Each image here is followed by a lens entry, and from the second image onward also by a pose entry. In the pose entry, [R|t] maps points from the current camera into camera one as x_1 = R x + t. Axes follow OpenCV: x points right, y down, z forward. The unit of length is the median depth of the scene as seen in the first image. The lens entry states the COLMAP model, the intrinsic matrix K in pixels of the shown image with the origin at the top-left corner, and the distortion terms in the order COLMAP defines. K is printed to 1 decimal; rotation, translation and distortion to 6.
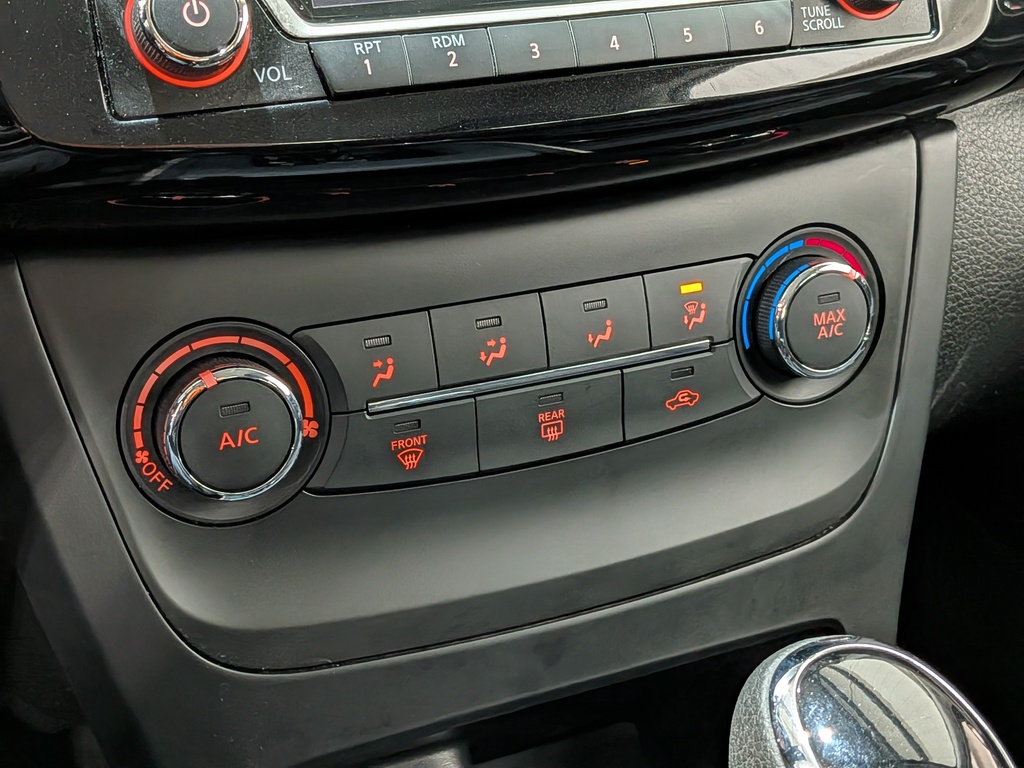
lens RADIAL K [[1527.9, 0, 507.5], [0, 1527.9, 383.1], [0, 0, 1]] dist [0.075360, 0.000000]
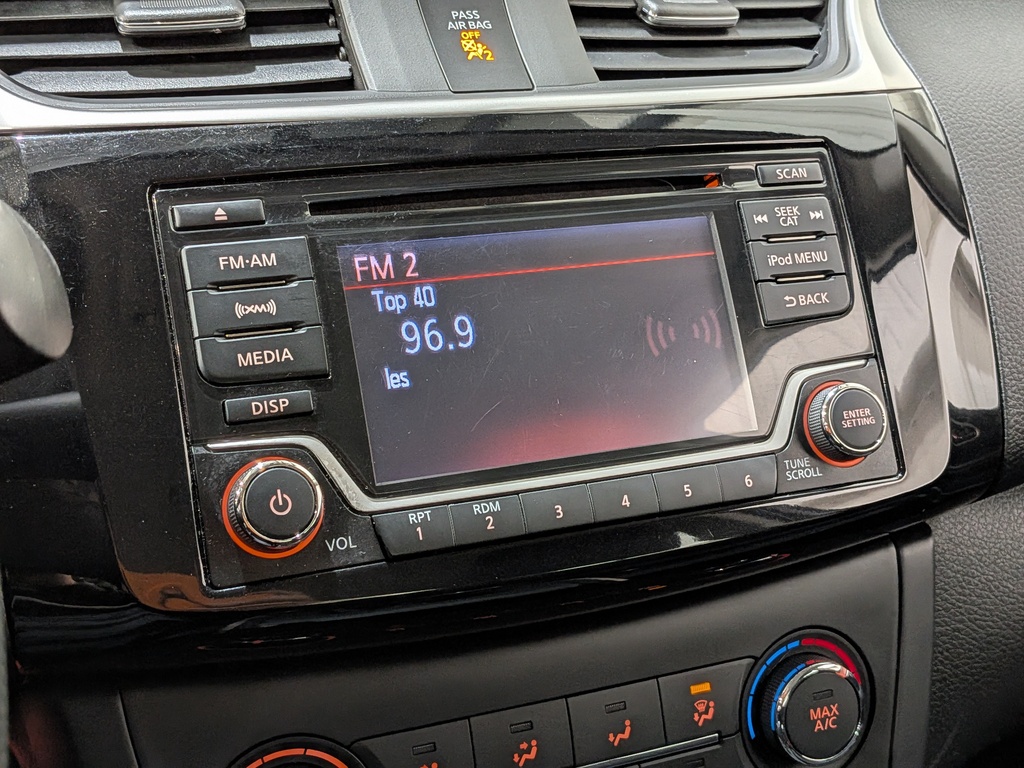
lens RADIAL K [[1527.9, 0, 541.0], [0, 1527.9, 353.1], [0, 0, 1]] dist [0.075360, 0.000000]
pose [[0.999881, 0.000114, -0.015394, 0.020012], [-0.002629, 0.986551, -0.163431, -0.128743], [0.015168, 0.163452, 0.986435, -0.182111]]
